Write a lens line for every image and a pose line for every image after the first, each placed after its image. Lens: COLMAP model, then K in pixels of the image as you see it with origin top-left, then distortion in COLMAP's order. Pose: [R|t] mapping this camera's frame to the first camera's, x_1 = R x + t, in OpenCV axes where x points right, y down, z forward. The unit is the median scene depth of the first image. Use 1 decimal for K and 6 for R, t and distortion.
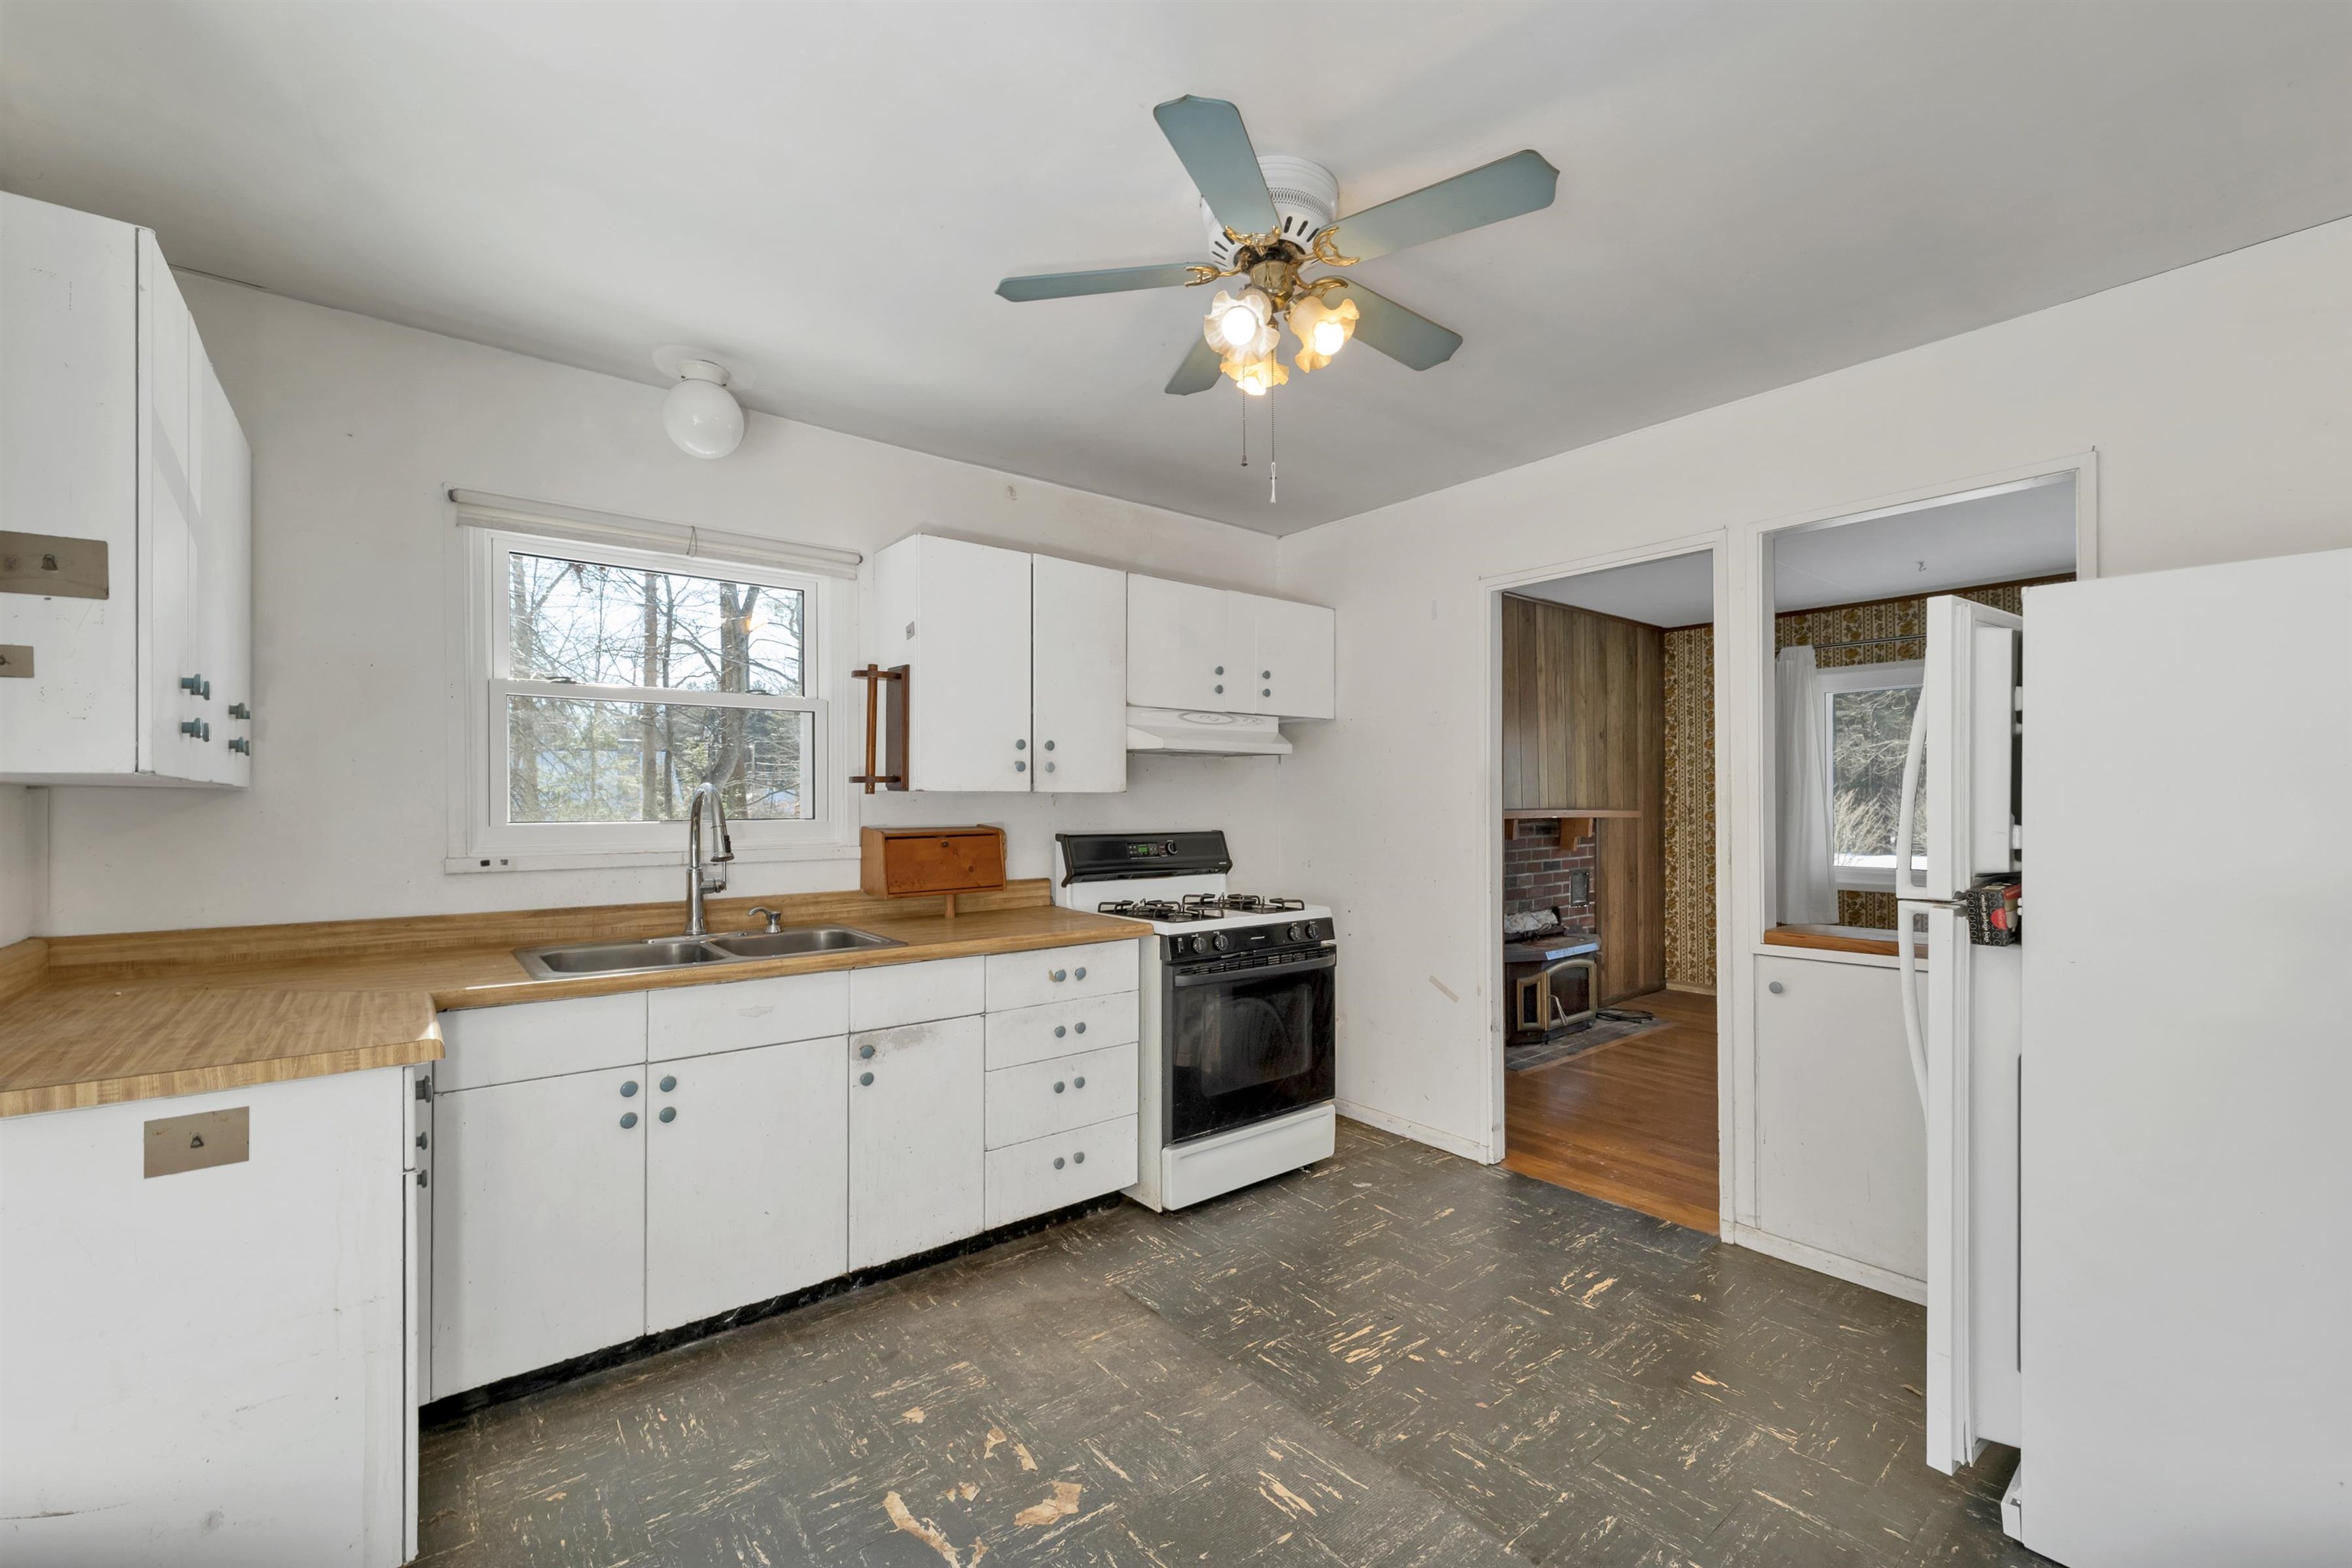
lens RADIAL K [[1003.1, 0, 1190.7], [0, 1003.1, 792.9], [0, 0, 1]] dist [-0.002904, 0.001536]
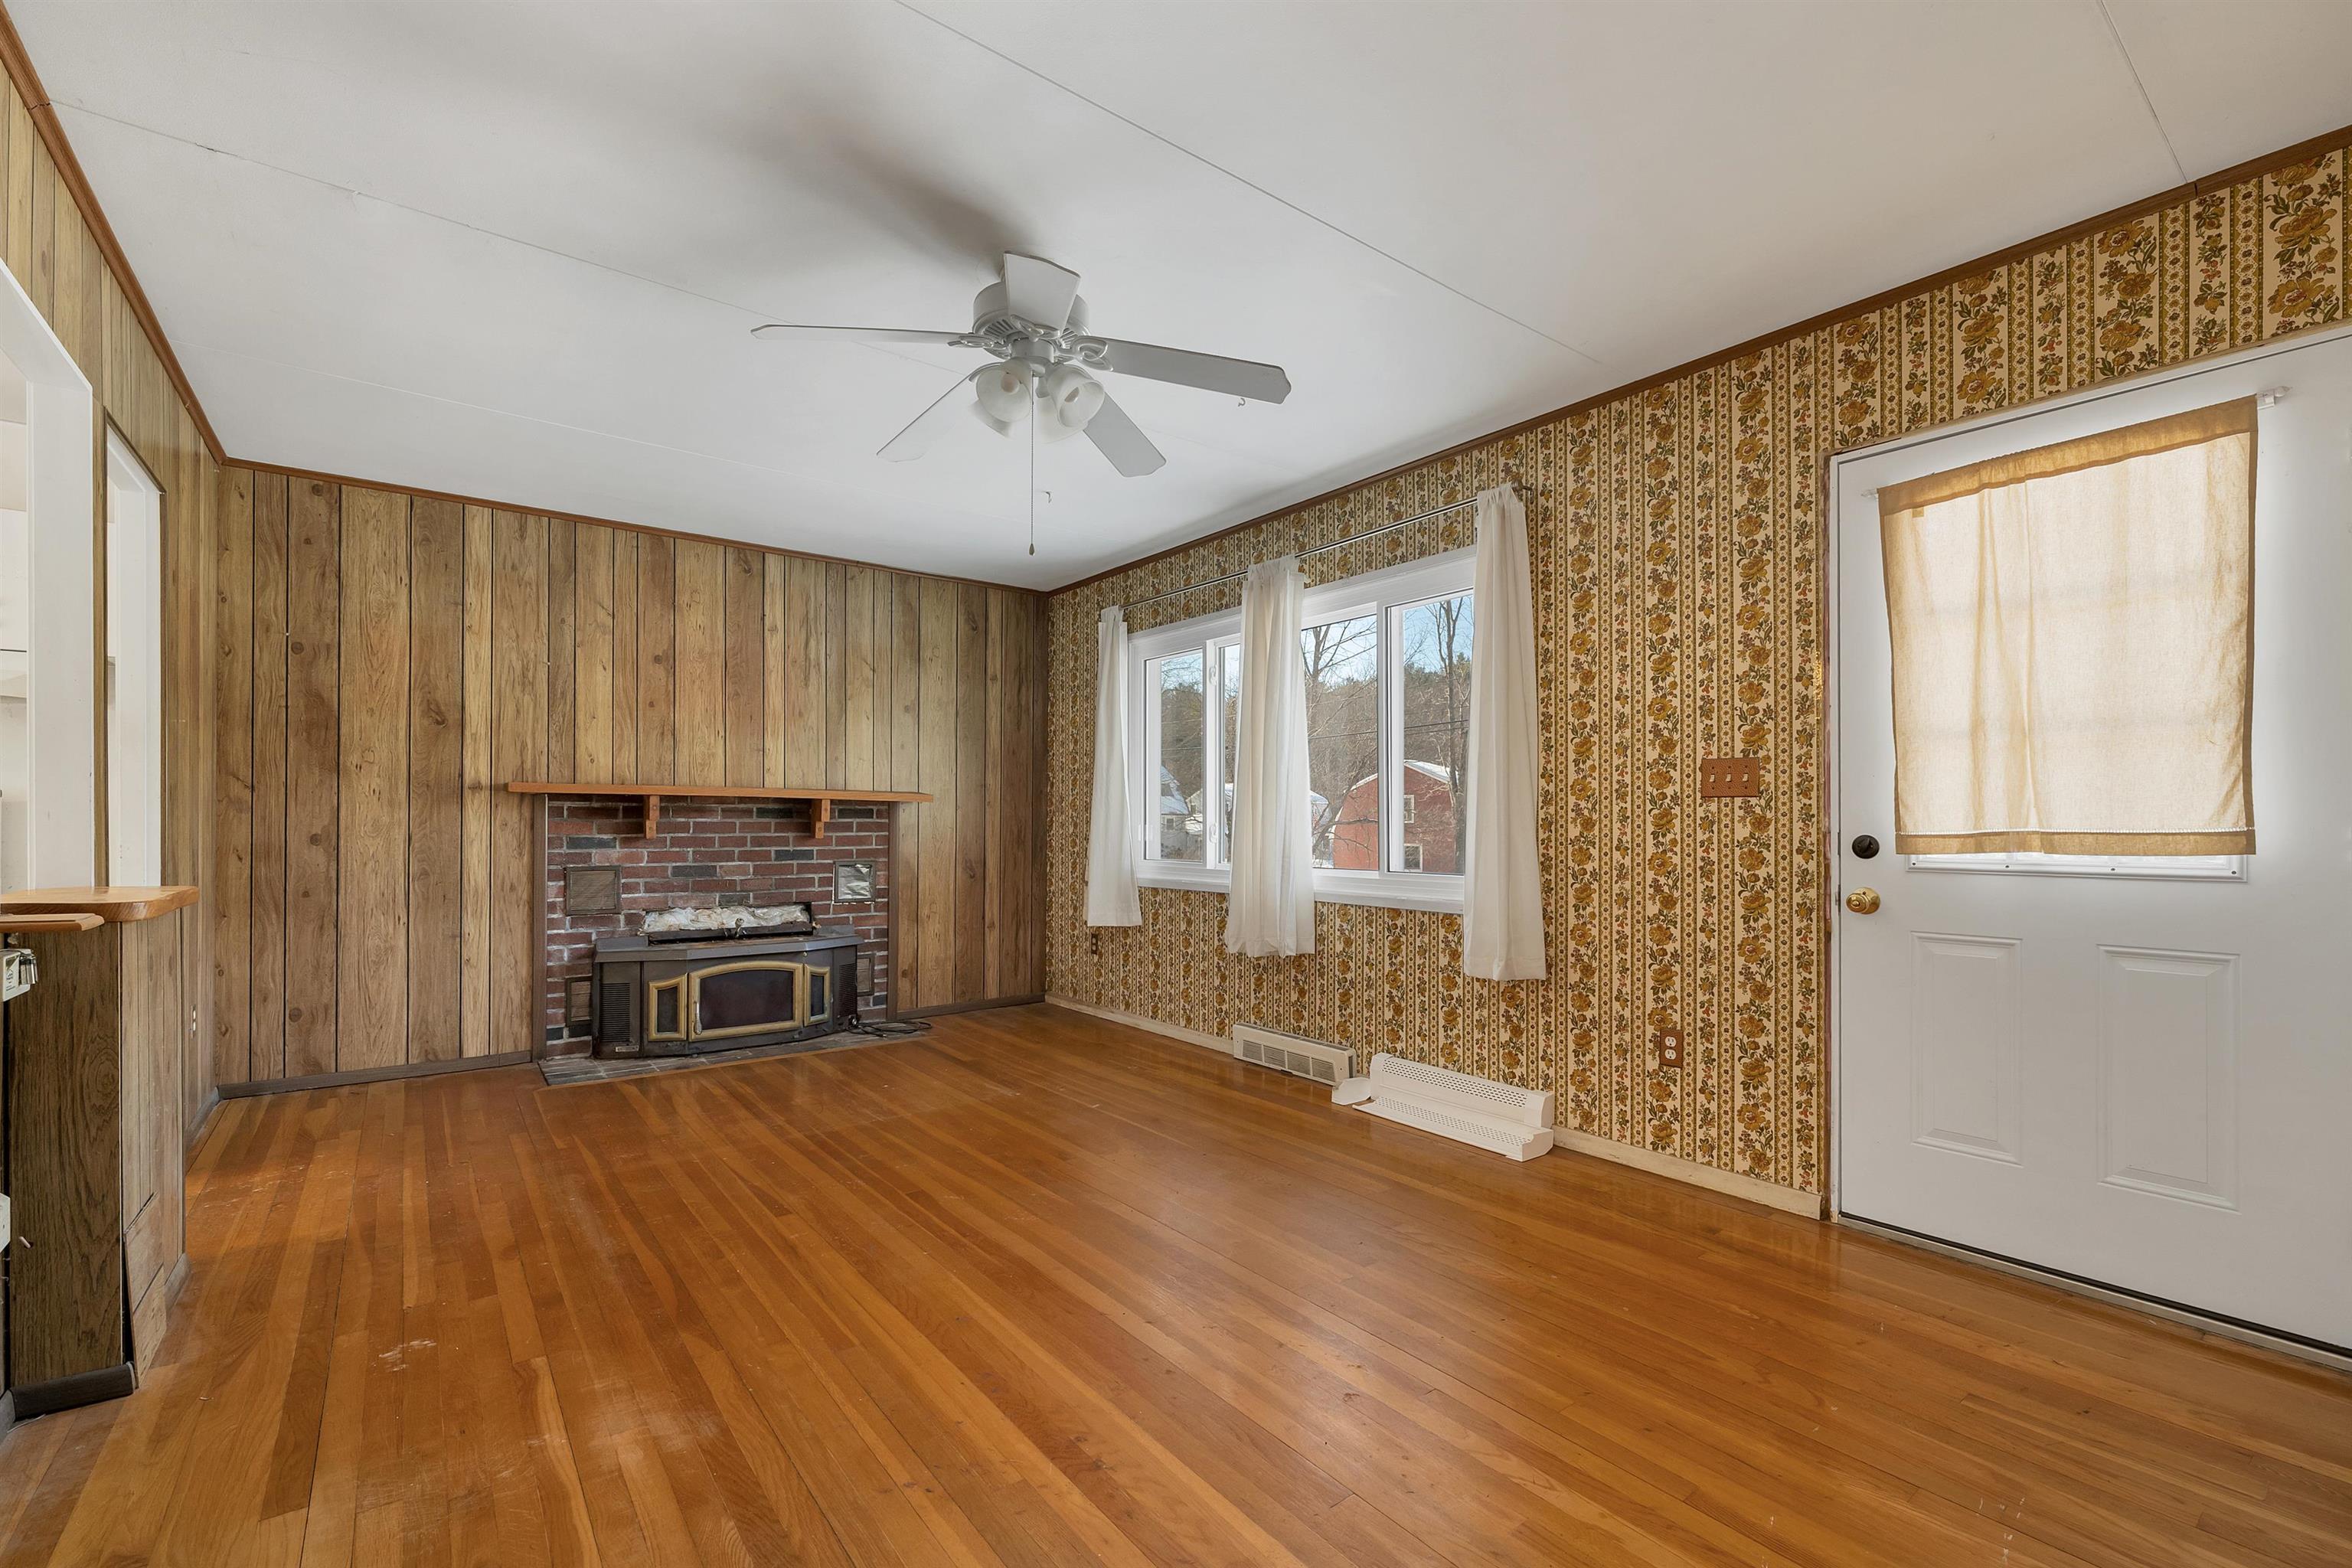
lens RADIAL K [[1003.1, 0, 1146.6], [0, 1003.1, 820.8], [0, 0, 1]] dist [-0.002904, 0.001536]
pose [[0.998594, 0.009131, -0.052224, 0.789610], [-0.008746, 0.999933, 0.007594, 0.037136], [0.052290, -0.007127, 0.998607, 0.151067]]
